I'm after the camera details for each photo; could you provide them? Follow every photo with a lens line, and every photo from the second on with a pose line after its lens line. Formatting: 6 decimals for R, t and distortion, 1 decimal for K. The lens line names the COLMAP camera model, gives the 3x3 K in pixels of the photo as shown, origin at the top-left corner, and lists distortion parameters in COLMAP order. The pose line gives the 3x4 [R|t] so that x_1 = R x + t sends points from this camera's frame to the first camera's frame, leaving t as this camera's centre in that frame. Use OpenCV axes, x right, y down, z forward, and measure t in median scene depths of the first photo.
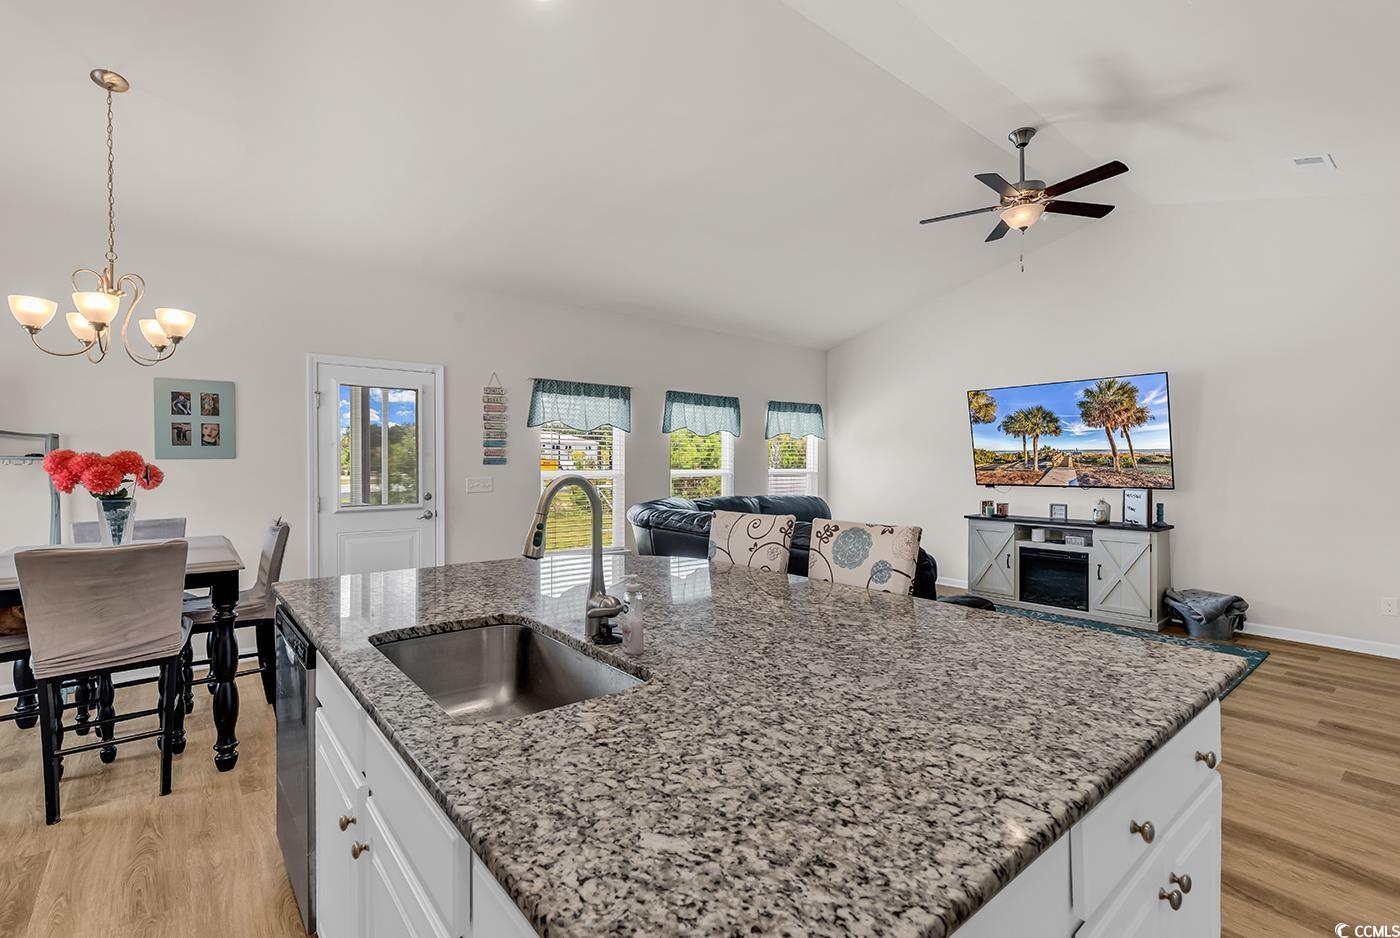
lens RADIAL K [[636.7, 0, 710.1], [0, 636.7, 466.0], [0, 0, 1]] dist [-0.020077, 0.000572]
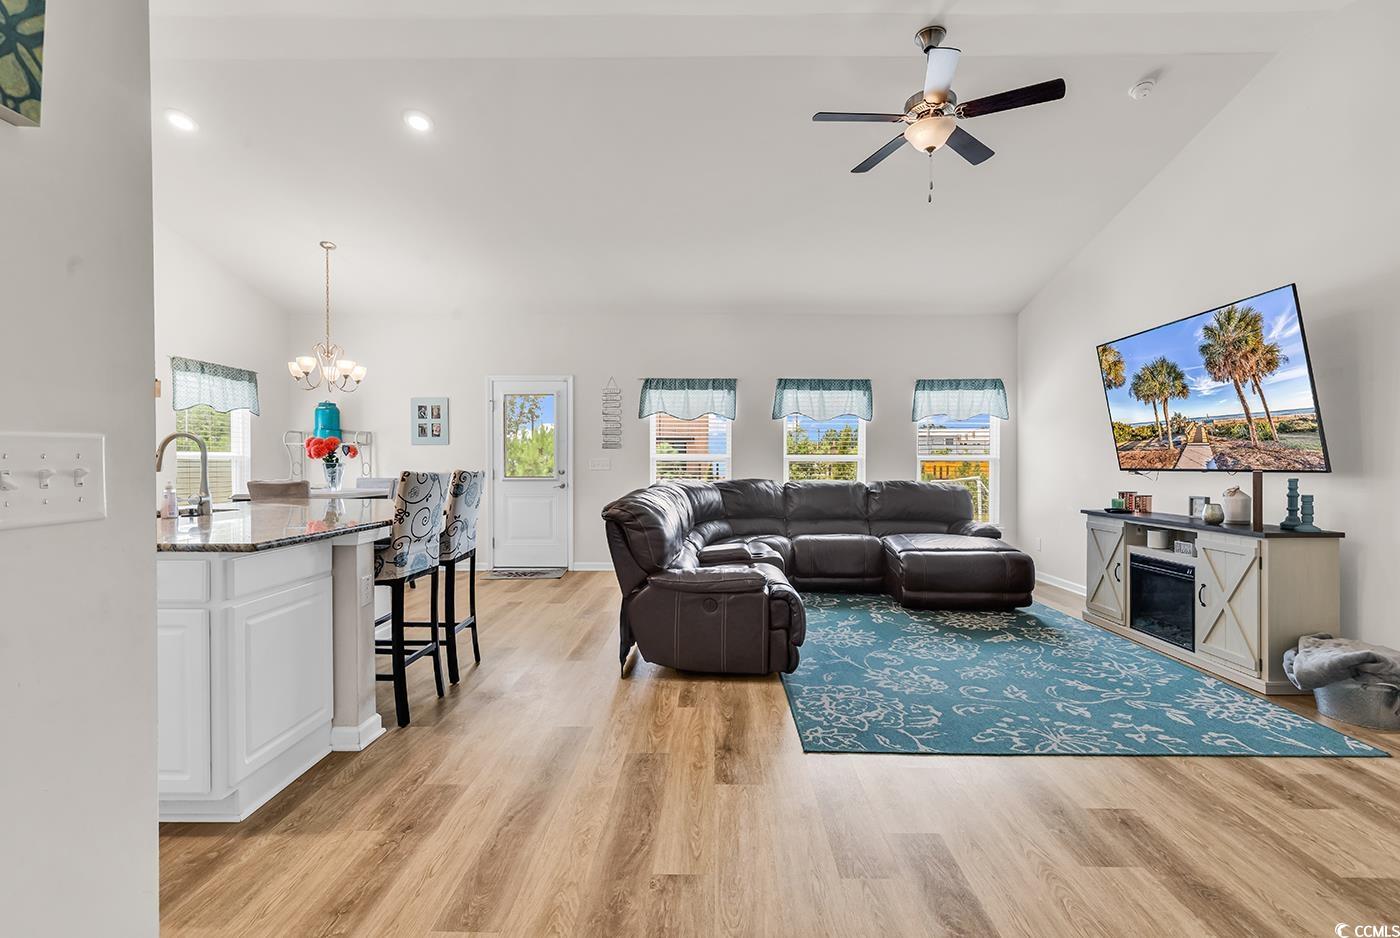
lens RADIAL K [[636.7, 0, 703.6], [0, 636.7, 461.6], [0, 0, 1]] dist [-0.020077, 0.000572]
pose [[0.764537, -0.000312, -0.644580, 0.598207], [-0.003254, 0.999985, -0.004344, 0.027713], [0.644572, 0.005418, 0.764525, 0.132517]]
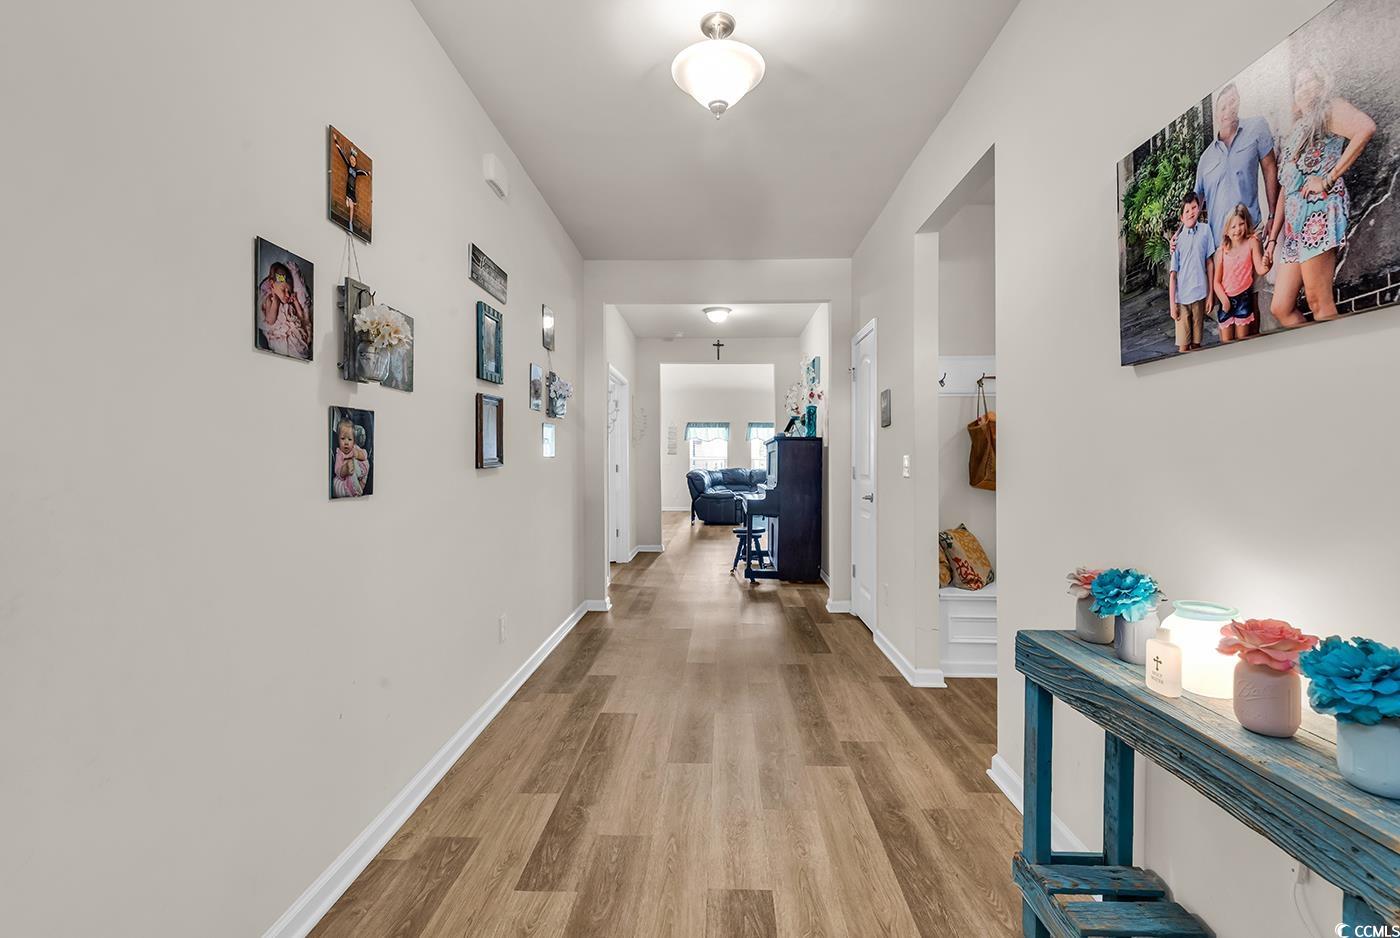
lens RADIAL K [[636.7, 0, 700.7], [0, 636.7, 463.8], [0, 0, 1]] dist [-0.020077, 0.000572]
pose [[0.758131, 0.003155, -0.652095, 1.483128], [-0.004400, 0.999990, -0.000277, 0.036417], [0.652088, 0.003079, 0.758137, -0.964224]]
